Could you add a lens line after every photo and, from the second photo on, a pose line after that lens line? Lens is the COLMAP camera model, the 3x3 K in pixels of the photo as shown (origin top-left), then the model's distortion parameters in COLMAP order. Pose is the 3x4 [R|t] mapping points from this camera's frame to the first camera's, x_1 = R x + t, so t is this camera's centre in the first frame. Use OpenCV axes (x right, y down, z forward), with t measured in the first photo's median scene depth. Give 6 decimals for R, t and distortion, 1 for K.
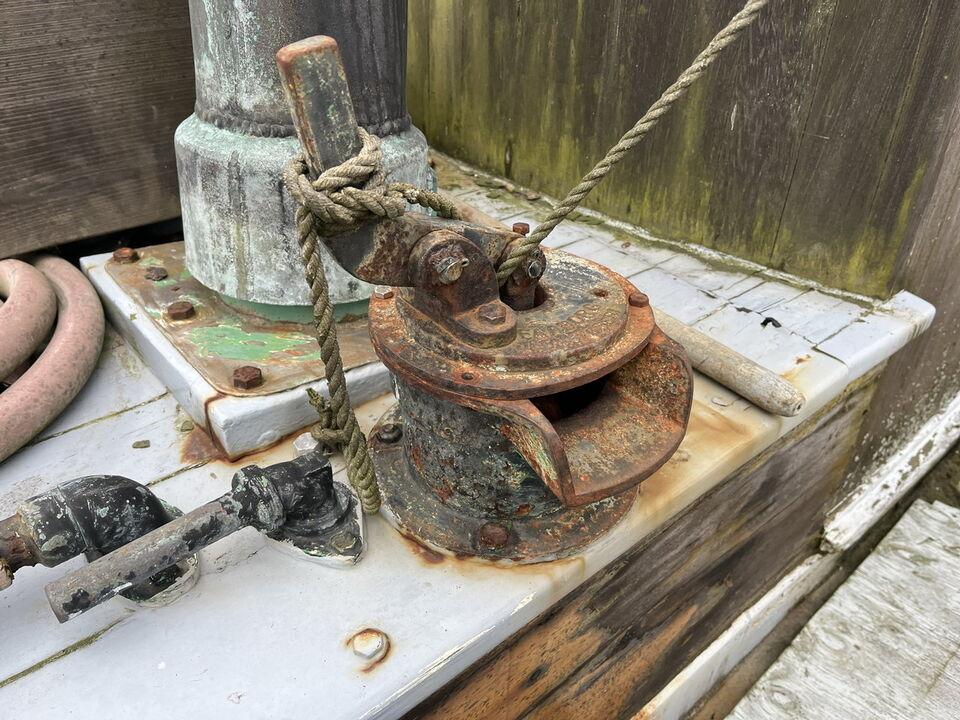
lens RADIAL K [[722.6, 0, 480.9], [0, 722.6, 360.0], [0, 0, 1]] dist [0.002380, -0.001170]
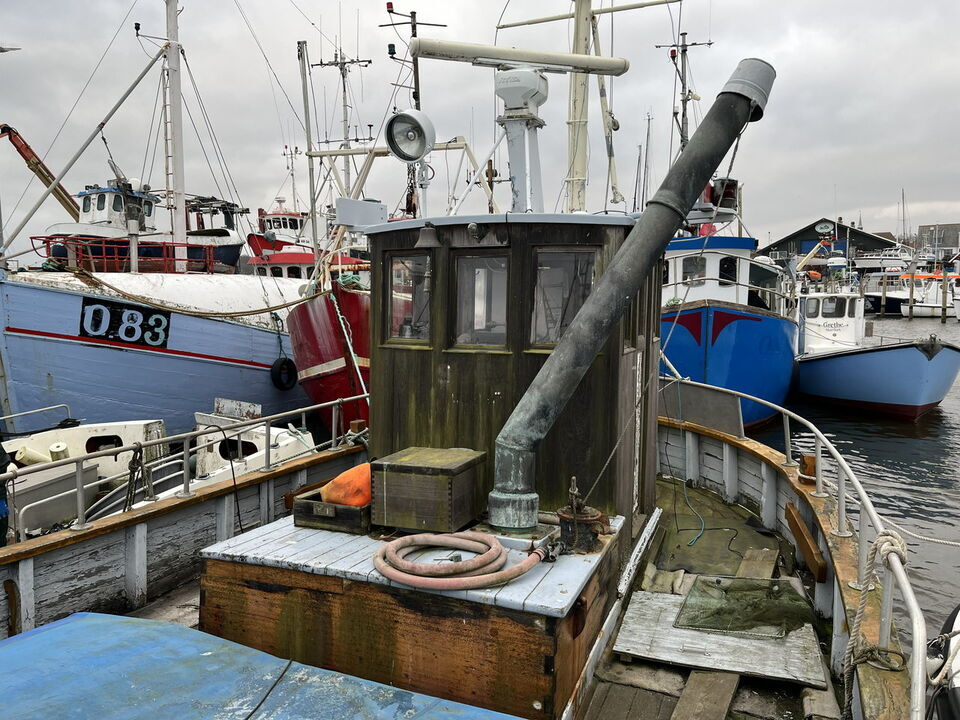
lens RADIAL K [[722.6, 0, 479.4], [0, 722.6, 360.4], [0, 0, 1]] dist [0.002380, -0.001170]
pose [[0.870099, -0.029165, 0.492014, -1.907739], [0.264808, 0.869595, -0.416751, 0.582907], [-0.415698, 0.492904, 0.764357, -2.062566]]
